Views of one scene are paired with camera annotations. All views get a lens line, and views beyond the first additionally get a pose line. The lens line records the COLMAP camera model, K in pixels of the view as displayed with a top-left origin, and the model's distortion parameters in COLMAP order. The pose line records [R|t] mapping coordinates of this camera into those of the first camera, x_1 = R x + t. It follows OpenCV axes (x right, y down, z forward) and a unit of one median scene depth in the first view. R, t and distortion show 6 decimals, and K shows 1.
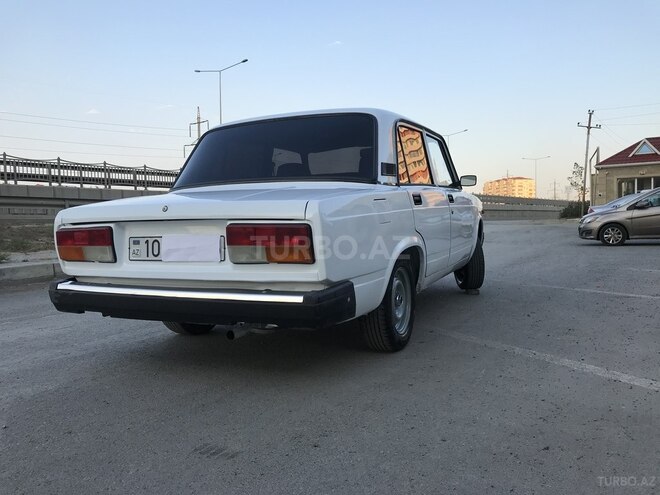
lens RADIAL K [[536.2, 0, 327.4], [0, 536.2, 257.7], [0, 0, 1]] dist [0.008503, -0.011528]
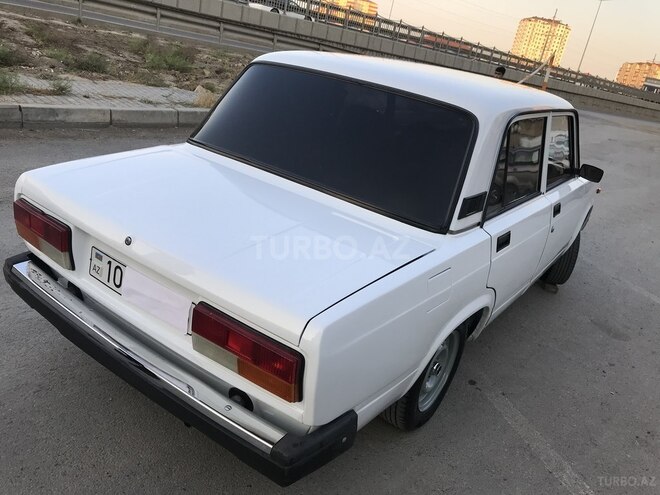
lens RADIAL K [[536.2, 0, 327.4], [0, 536.2, 257.7], [0, 0, 1]] dist [0.008503, -0.011528]
pose [[0.960231, 0.259668, -0.102607, 0.026084], [-0.219488, 0.929175, 0.297422, -0.311149], [0.172571, -0.263073, 0.949216, 0.336607]]
